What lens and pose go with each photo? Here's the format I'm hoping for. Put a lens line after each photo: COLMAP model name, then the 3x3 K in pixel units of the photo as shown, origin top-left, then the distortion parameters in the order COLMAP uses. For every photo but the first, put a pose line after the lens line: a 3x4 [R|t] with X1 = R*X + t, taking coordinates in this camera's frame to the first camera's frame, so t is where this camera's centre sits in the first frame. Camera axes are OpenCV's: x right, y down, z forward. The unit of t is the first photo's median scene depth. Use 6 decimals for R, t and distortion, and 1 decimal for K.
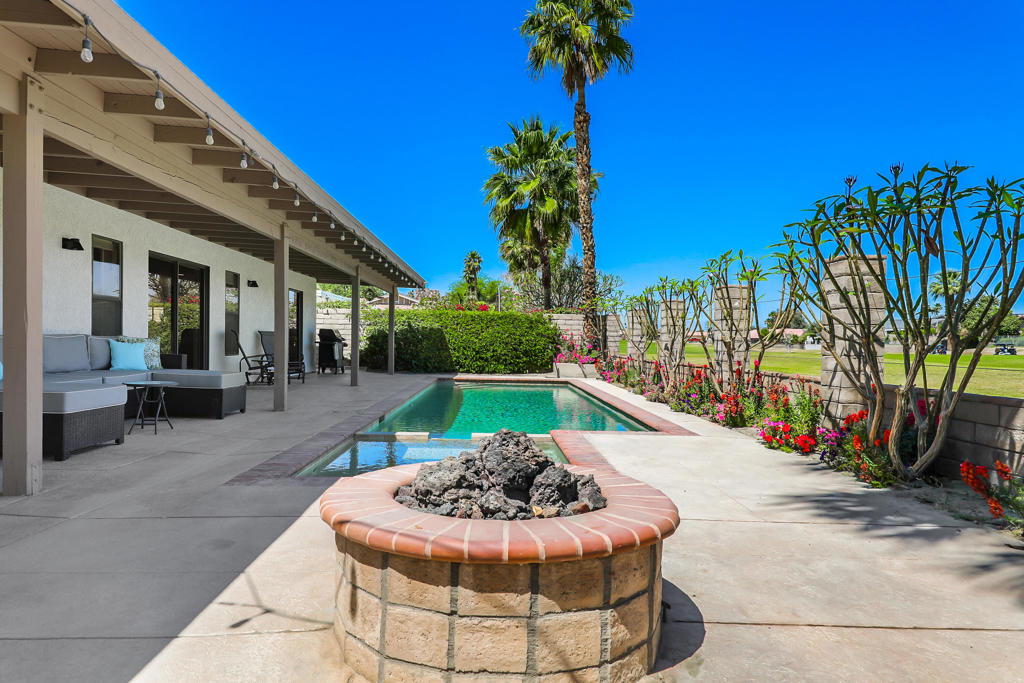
lens RADIAL K [[611.5, 0, 521.3], [0, 611.5, 347.9], [0, 0, 1]] dist [0.003764, -0.000280]
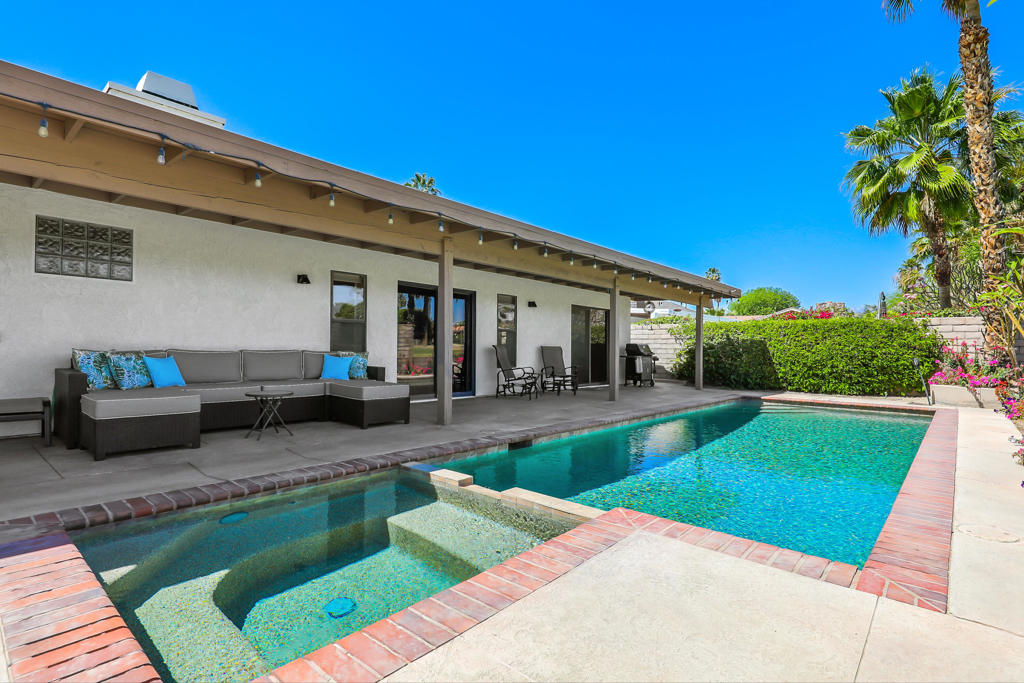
lens RADIAL K [[497.0, 0, 517.6], [0, 497.0, 344.9], [0, 0, 1]] dist [0.011339, 0.000590]
pose [[0.720262, -0.016521, -0.693506, 0.116878], [-0.005382, 0.999553, -0.029401, -0.002049], [0.693682, 0.024909, 0.719851, 0.222304]]
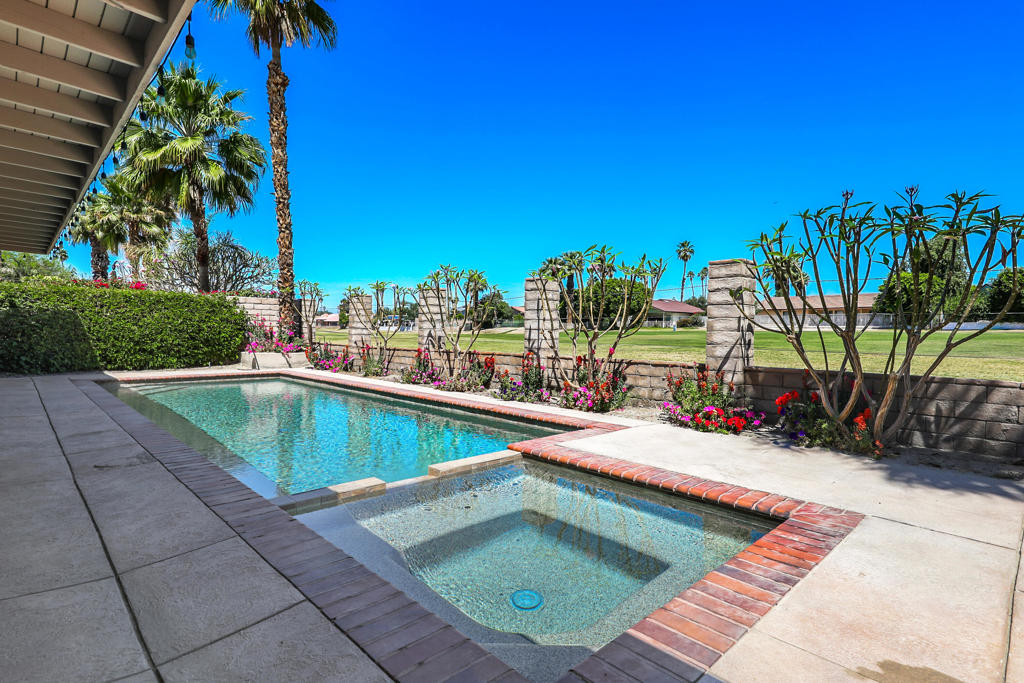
lens RADIAL K [[525.3, 0, 521.5], [0, 525.3, 335.7], [0, 0, 1]] dist [0.009382, 0.000981]
pose [[0.745160, -0.016252, 0.666688, -0.155390], [0.008152, 0.999850, 0.015262, -0.008038], [-0.666836, -0.005937, 0.745181, 0.175551]]
